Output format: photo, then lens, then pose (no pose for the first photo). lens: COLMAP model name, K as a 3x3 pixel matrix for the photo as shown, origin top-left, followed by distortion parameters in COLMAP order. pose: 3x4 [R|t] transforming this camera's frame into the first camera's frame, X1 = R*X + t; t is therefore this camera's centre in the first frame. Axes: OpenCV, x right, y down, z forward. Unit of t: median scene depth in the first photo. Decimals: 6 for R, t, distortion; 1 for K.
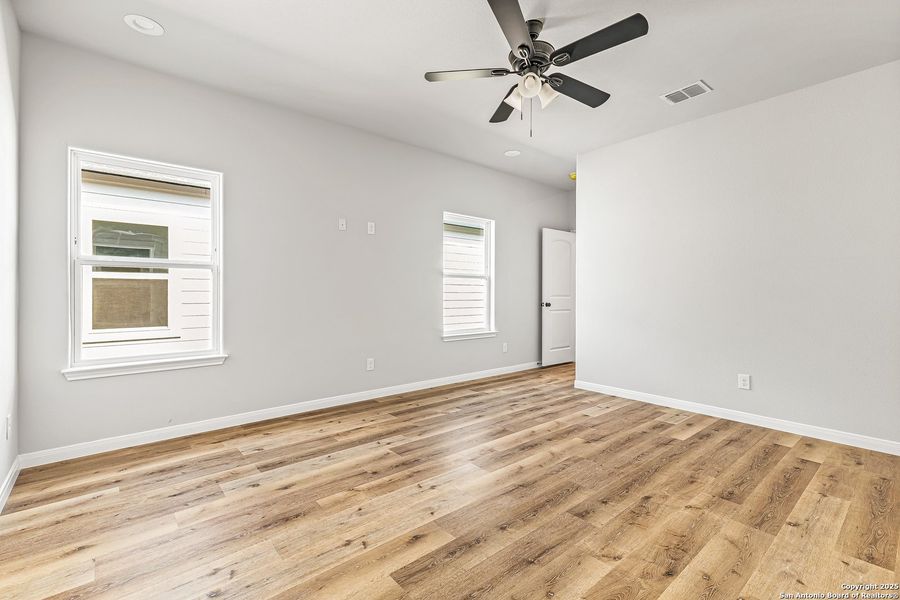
lens RADIAL K [[400.8, 0, 452.1], [0, 400.8, 291.3], [0, 0, 1]] dist [0.012546, 0.000341]
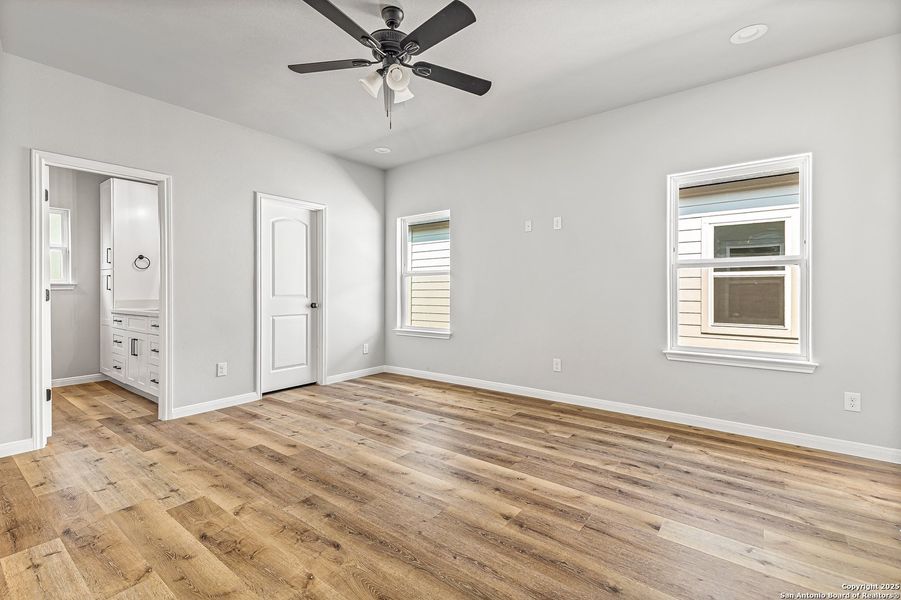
lens RADIAL K [[401.2, 0, 452.6], [0, 401.2, 298.5], [0, 0, 1]] dist [0.012546, 0.000341]
pose [[0.217038, 0.019754, -0.975963, 0.894470], [0.002649, 0.999780, 0.020825, 0.000741], [0.976160, -0.007105, 0.216938, 0.719456]]
